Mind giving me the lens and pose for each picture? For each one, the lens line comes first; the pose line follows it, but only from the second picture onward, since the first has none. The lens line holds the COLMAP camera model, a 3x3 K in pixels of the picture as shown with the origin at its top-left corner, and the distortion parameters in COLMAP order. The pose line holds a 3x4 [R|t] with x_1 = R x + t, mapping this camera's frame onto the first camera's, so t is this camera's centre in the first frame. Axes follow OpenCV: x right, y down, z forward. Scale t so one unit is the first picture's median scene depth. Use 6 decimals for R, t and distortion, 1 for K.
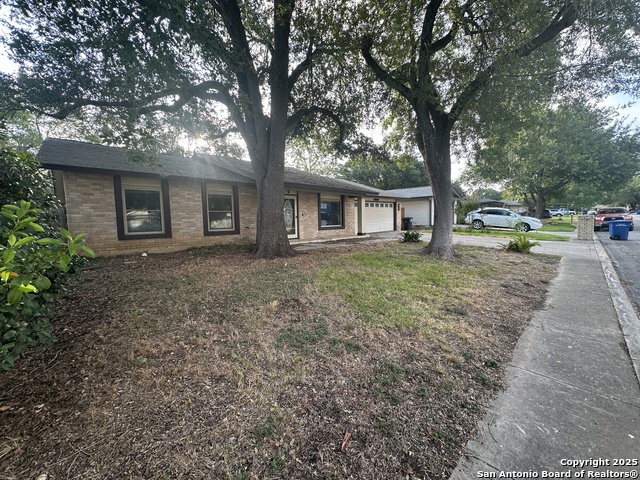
lens RADIAL K [[256.6, 0, 321.8], [0, 256.6, 237.9], [0, 0, 1]] dist [-0.001774, 0.000248]
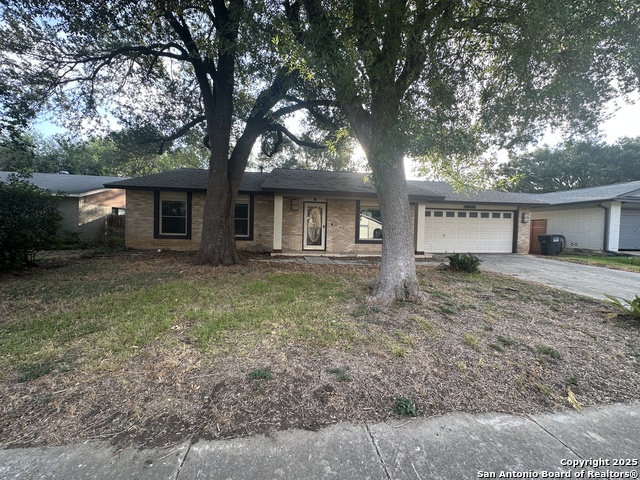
lens RADIAL K [[256.6, 0, 320.4], [0, 256.6, 240.0], [0, 0, 1]] dist [-0.001774, 0.000248]
pose [[0.797022, 0.060029, -0.600960, 0.408567], [-0.082225, 0.996568, -0.009504, -0.023411], [0.598327, 0.056989, 0.799223, 0.256403]]
